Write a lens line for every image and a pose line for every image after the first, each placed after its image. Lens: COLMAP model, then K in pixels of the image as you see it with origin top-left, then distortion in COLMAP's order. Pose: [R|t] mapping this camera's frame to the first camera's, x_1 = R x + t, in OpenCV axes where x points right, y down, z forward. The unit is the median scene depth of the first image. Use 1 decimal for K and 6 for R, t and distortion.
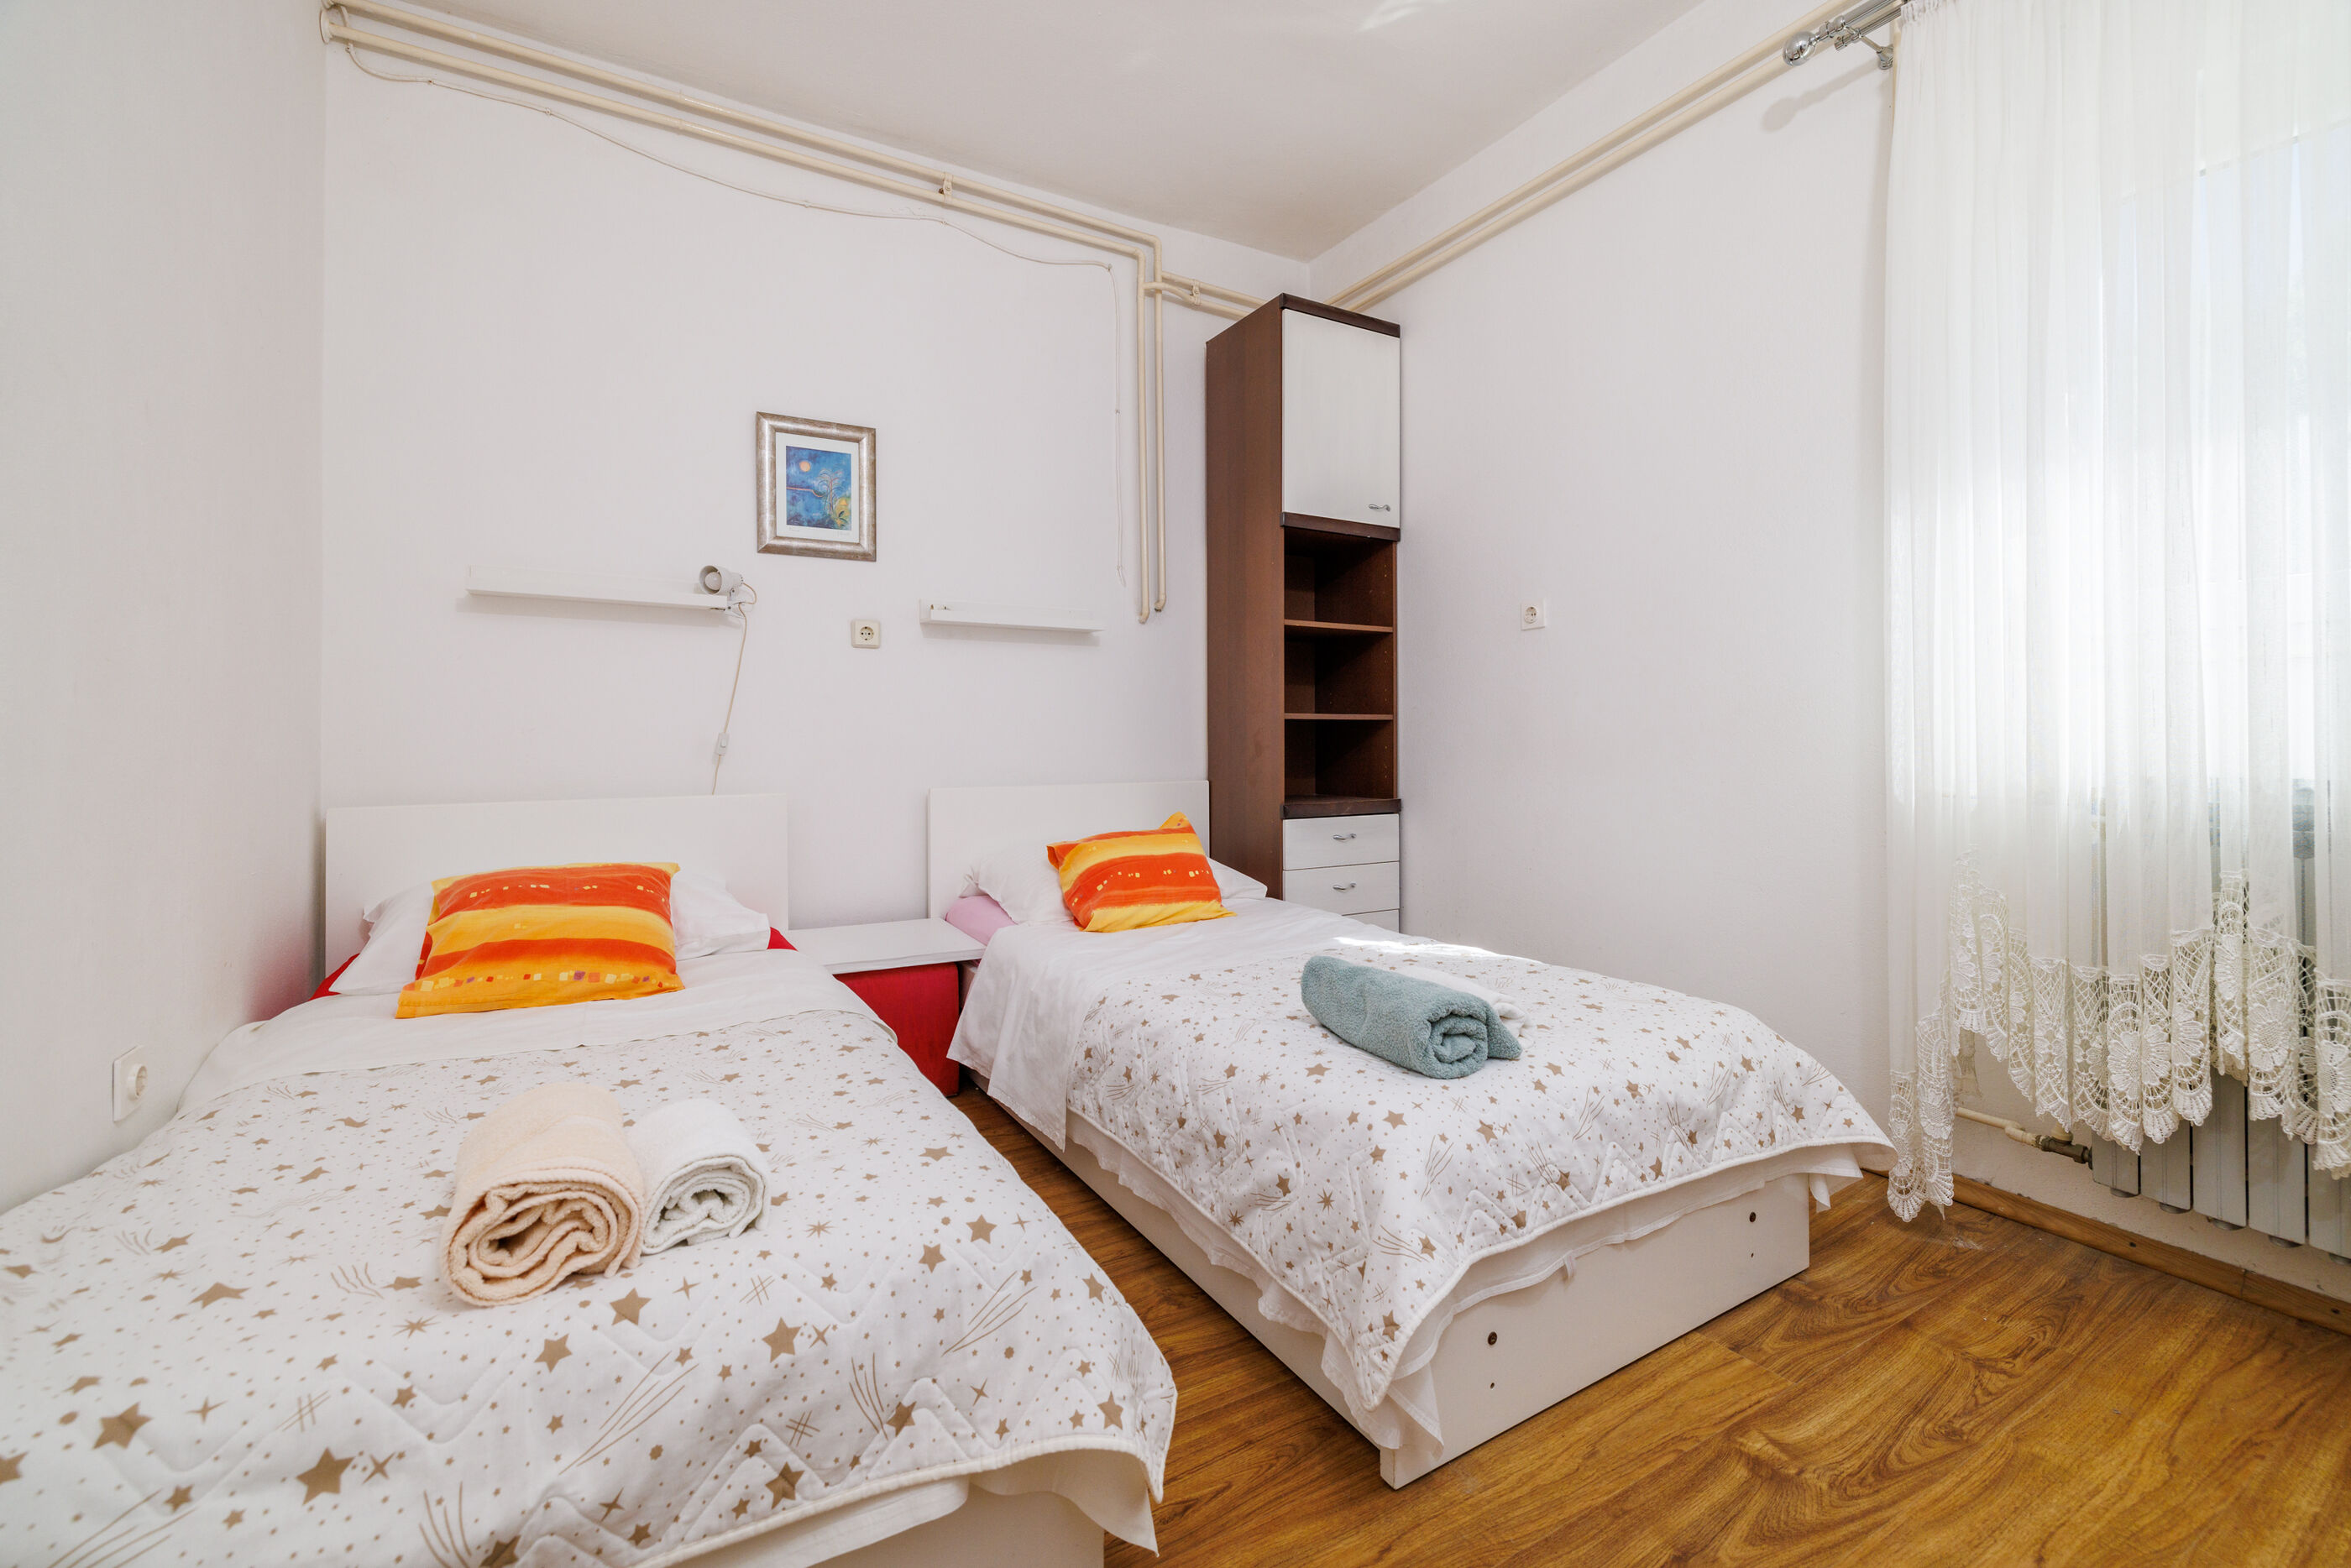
lens RADIAL K [[999.5, 0, 1184.2], [0, 999.5, 726.4], [0, 0, 1]] dist [0.001849, 0.000175]
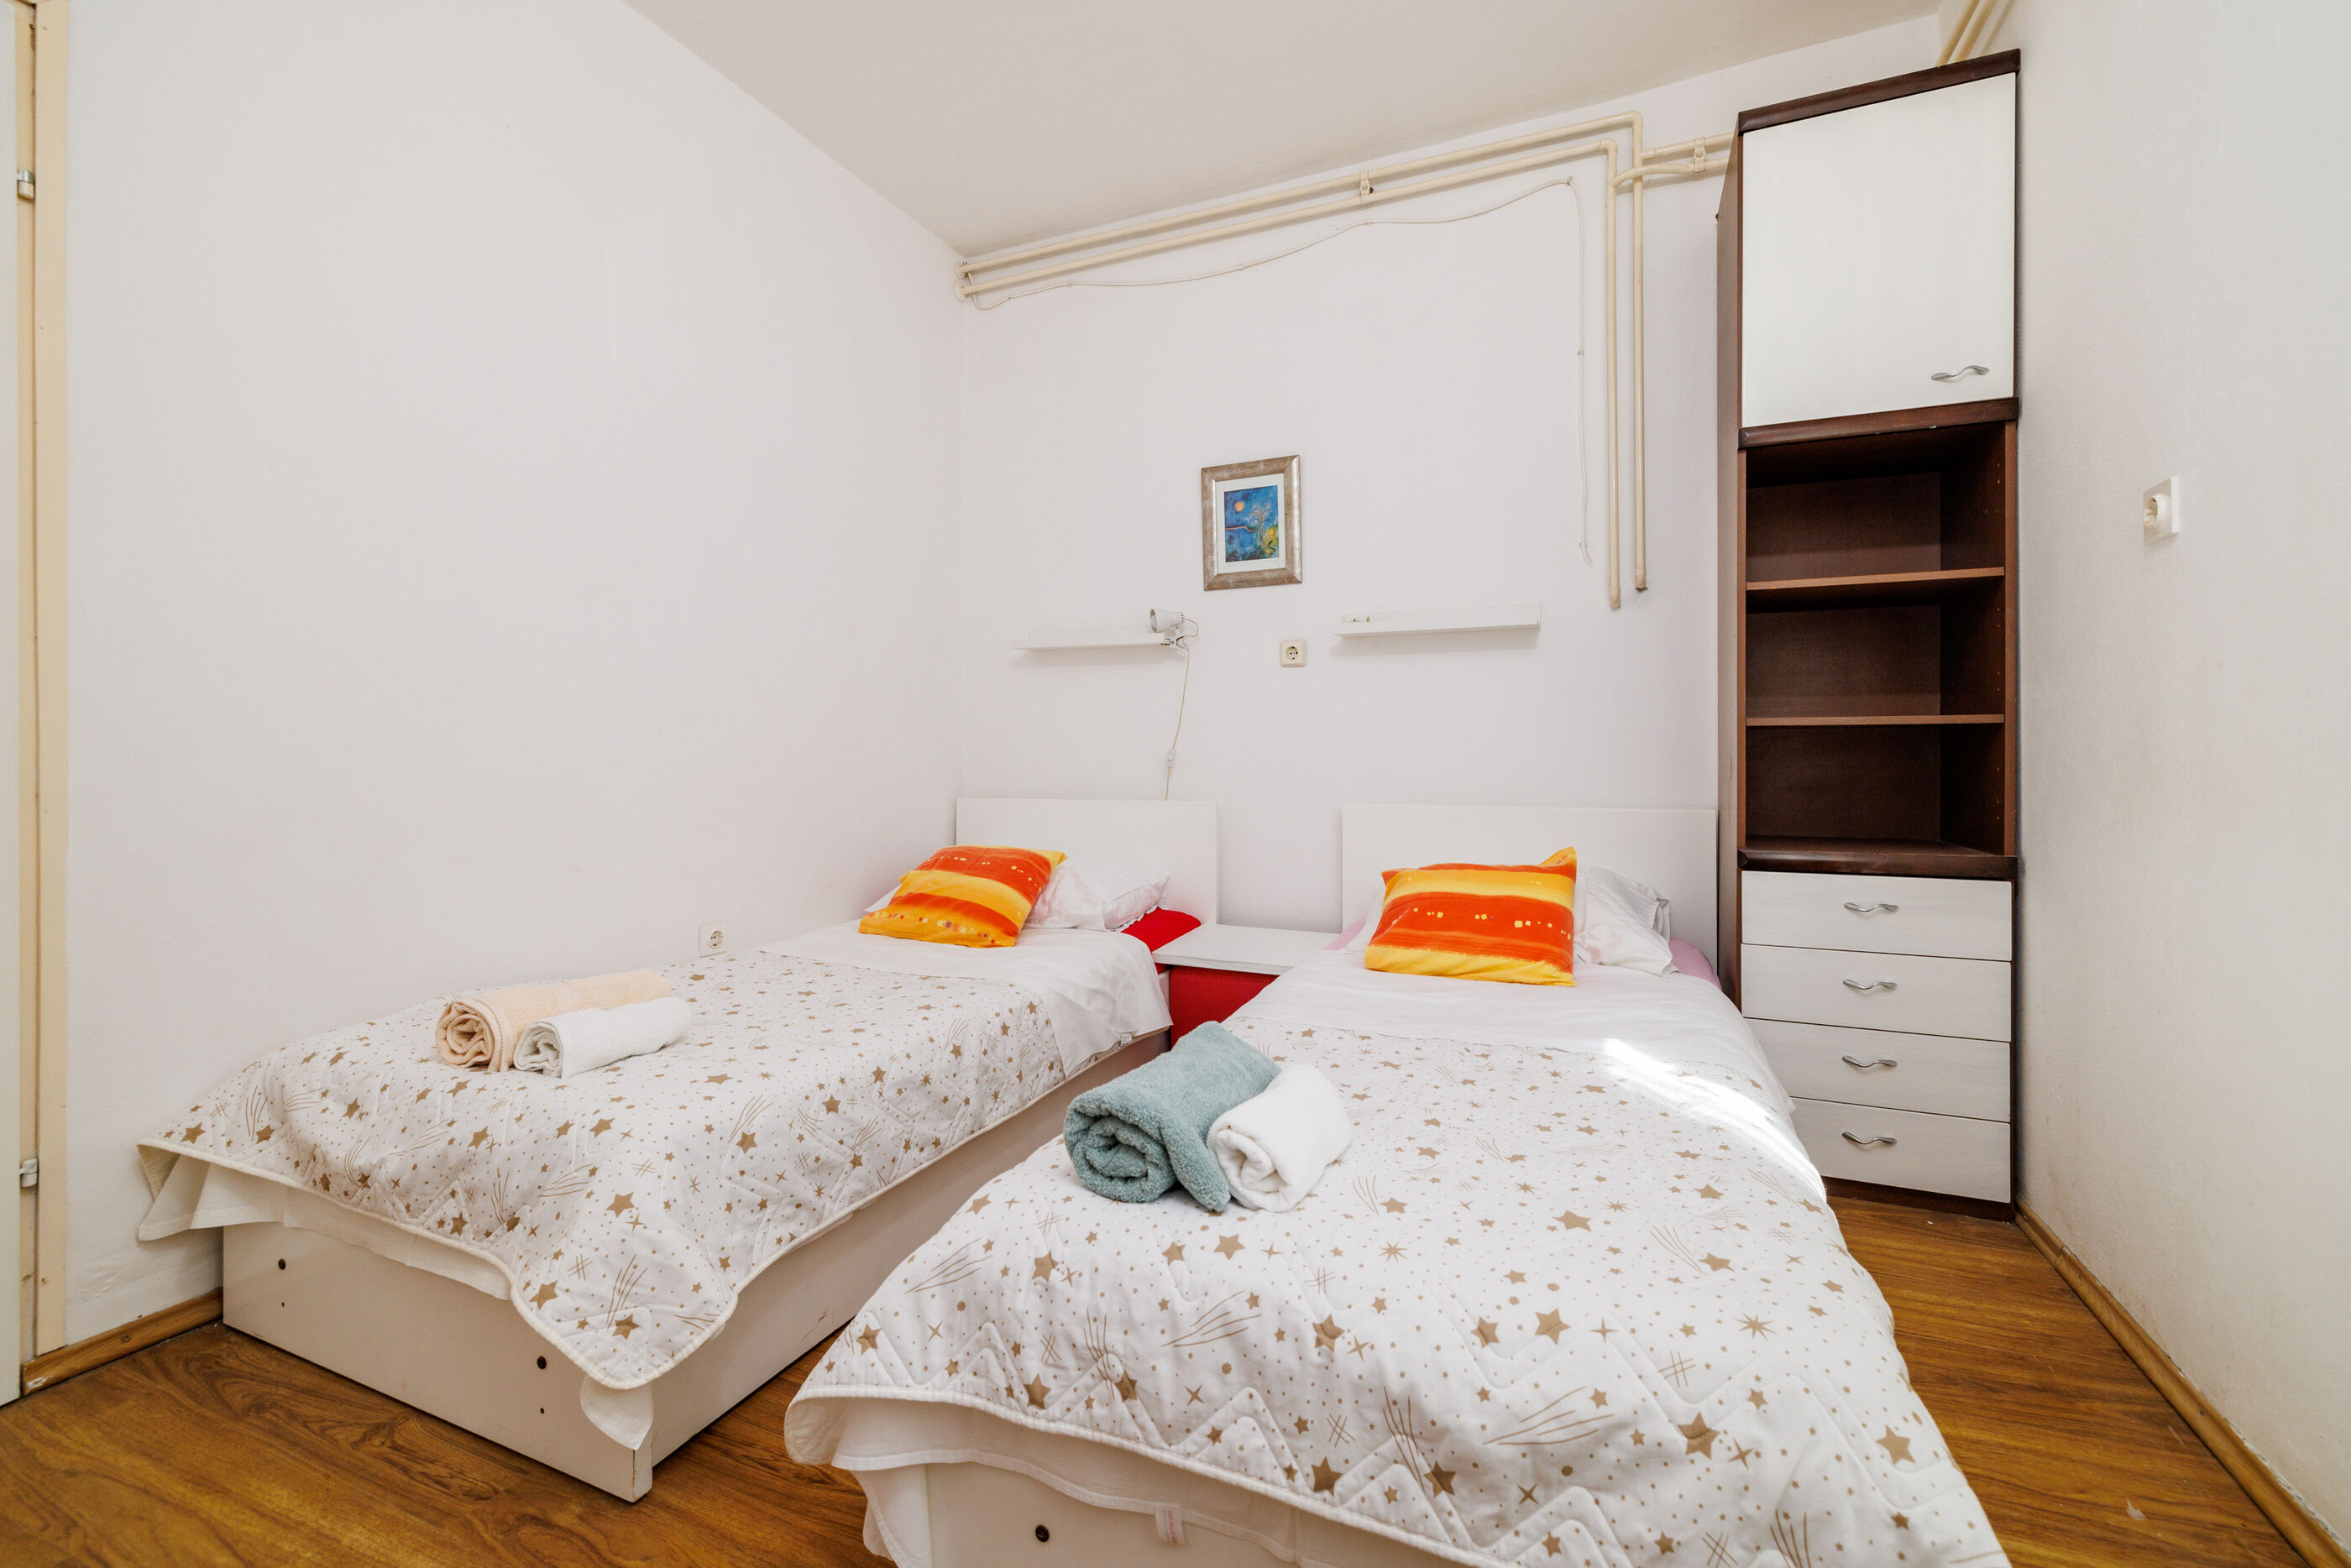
lens RADIAL K [[989.2, 0, 1171.5], [0, 989.2, 746.6], [0, 0, 1]] dist [0.001109, 0.000147]
pose [[0.586932, -0.003234, -0.809630, 0.486387], [0.011318, 0.999927, 0.004211, -0.000651], [0.809557, -0.011635, 0.586925, 0.312686]]
